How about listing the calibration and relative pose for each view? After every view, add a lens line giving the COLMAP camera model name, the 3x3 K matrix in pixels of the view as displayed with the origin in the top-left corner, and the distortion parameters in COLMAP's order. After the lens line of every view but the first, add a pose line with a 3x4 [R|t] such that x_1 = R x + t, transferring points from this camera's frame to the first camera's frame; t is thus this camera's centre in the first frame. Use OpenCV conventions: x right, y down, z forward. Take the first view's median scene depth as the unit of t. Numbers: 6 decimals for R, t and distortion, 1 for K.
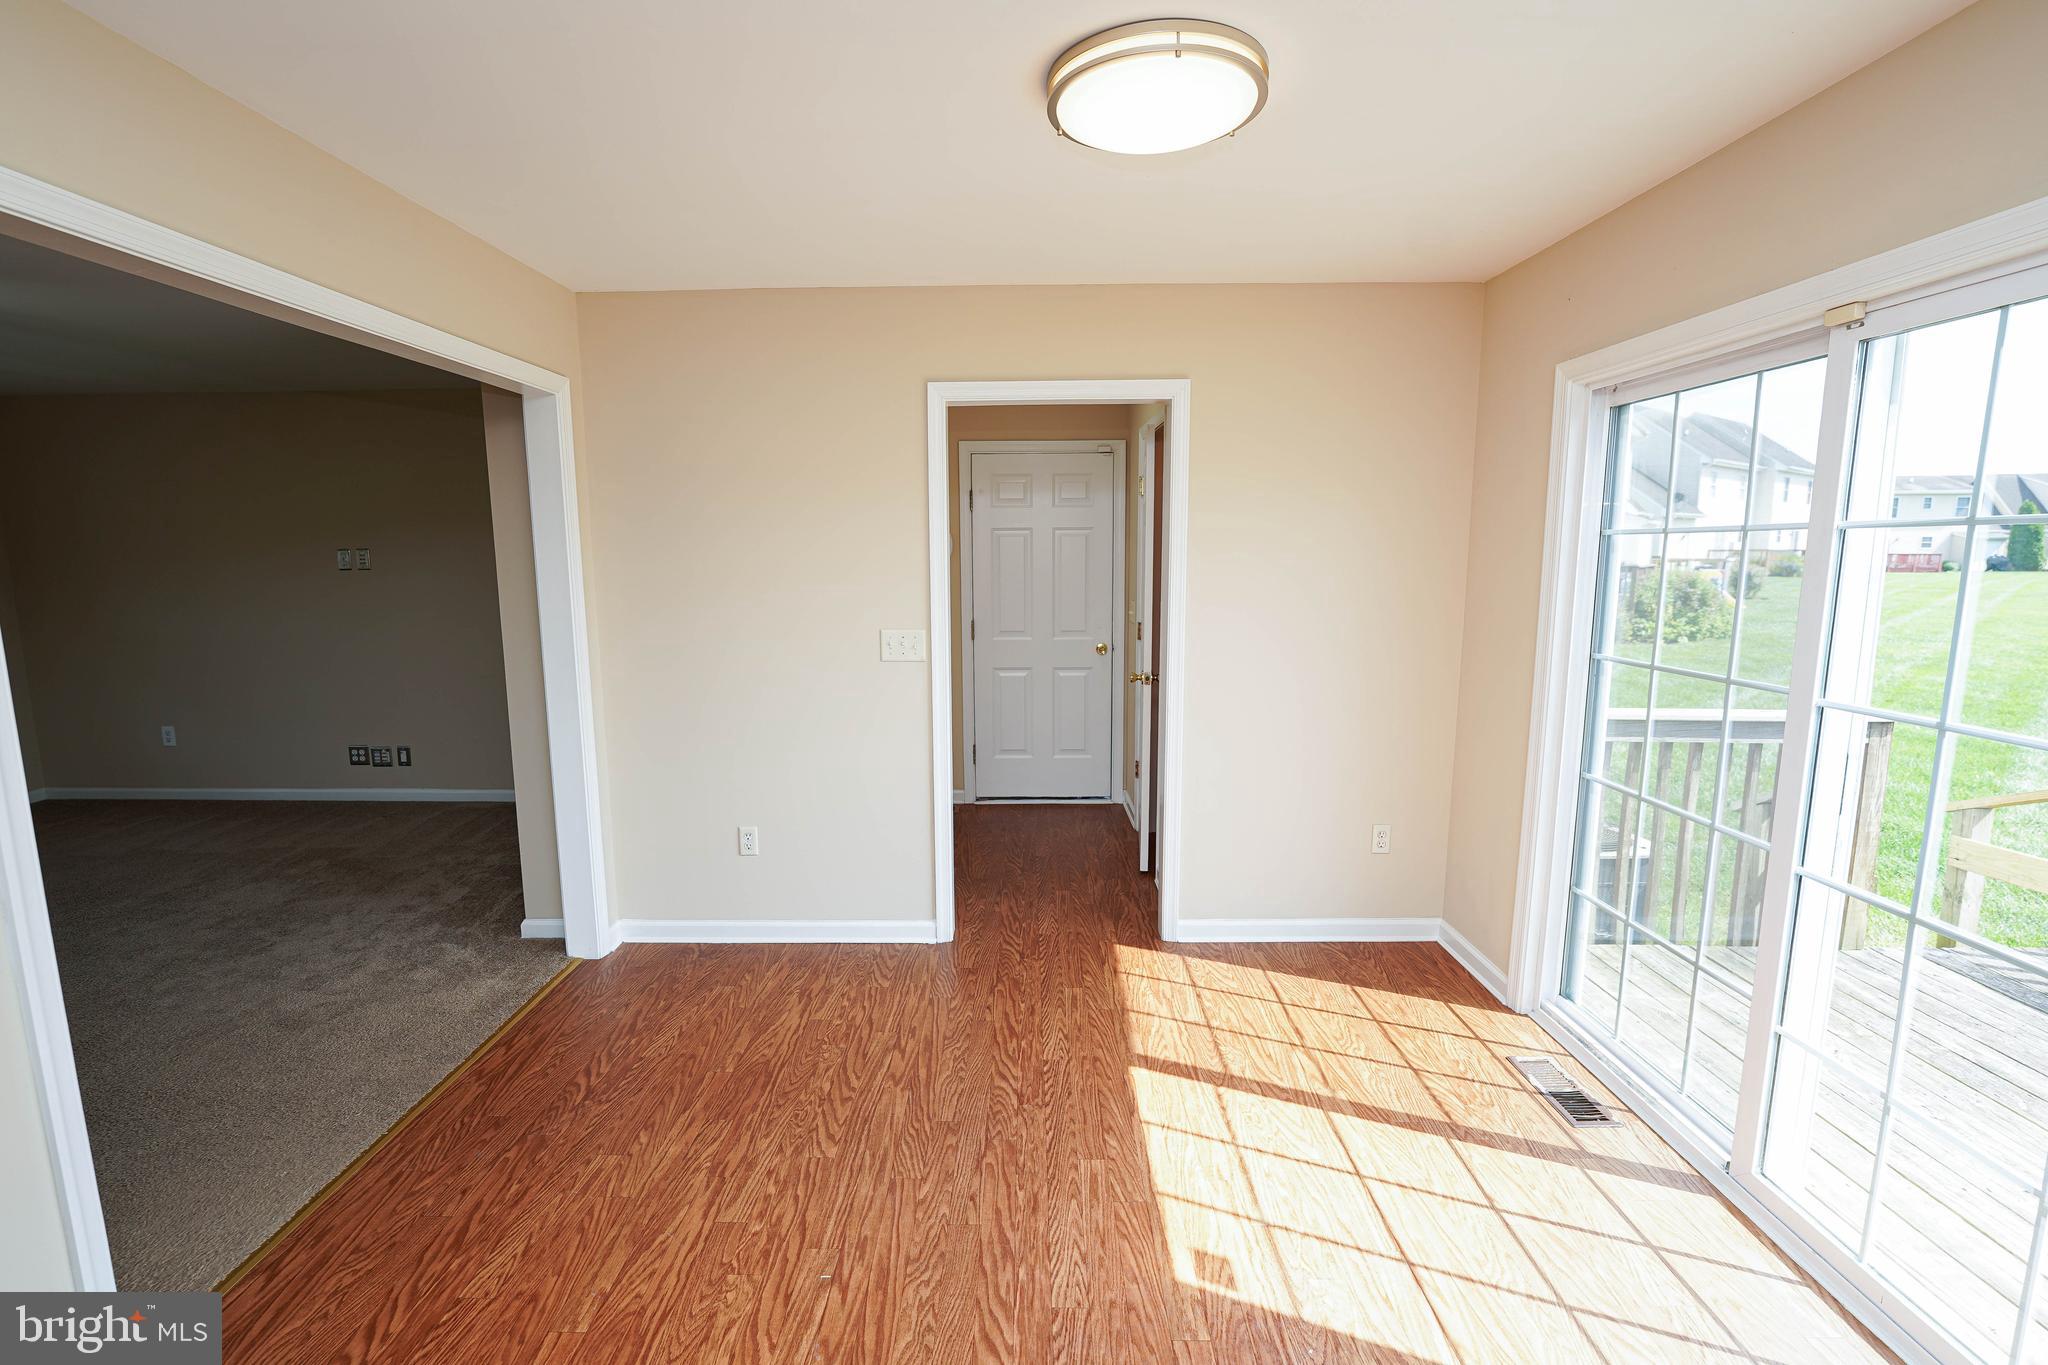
lens RADIAL K [[929.6, 0, 1024.0], [0, 929.6, 682.5], [0, 0, 1]] dist [0.000538, -0.000133]
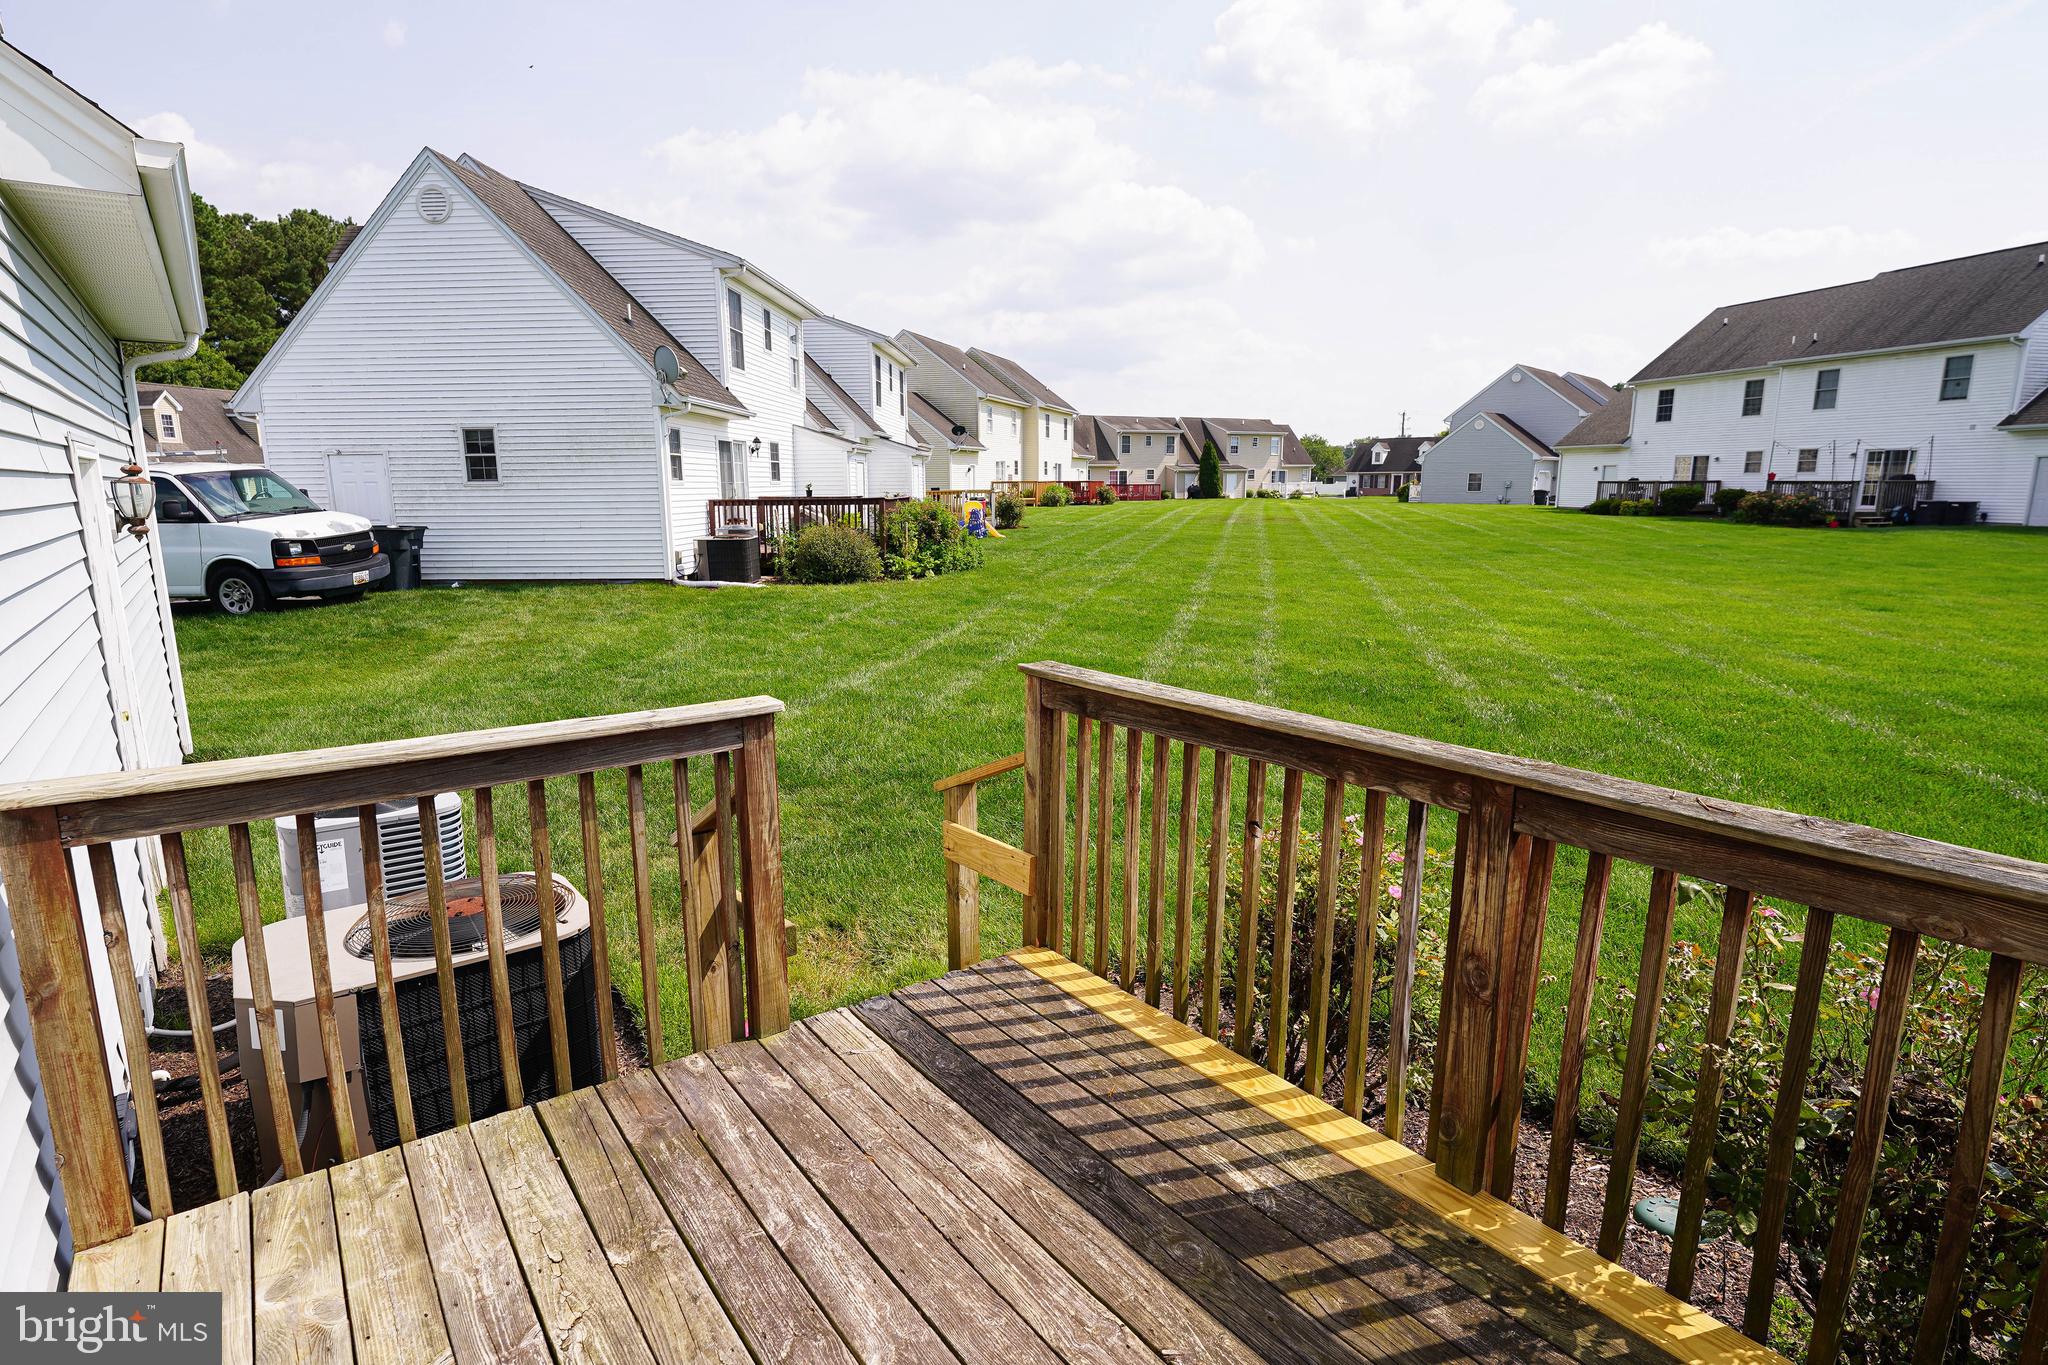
lens RADIAL K [[1008.0, 0, 1024.0], [0, 1008.0, 682.5], [0, 0, 1]] dist [-0.000577, -0.000177]
pose [[0.817774, -0.116281, 0.563671, 0.179514], [0.086818, 0.993094, 0.078912, -0.007288], [-0.568954, -0.015595, 0.822221, 0.072273]]
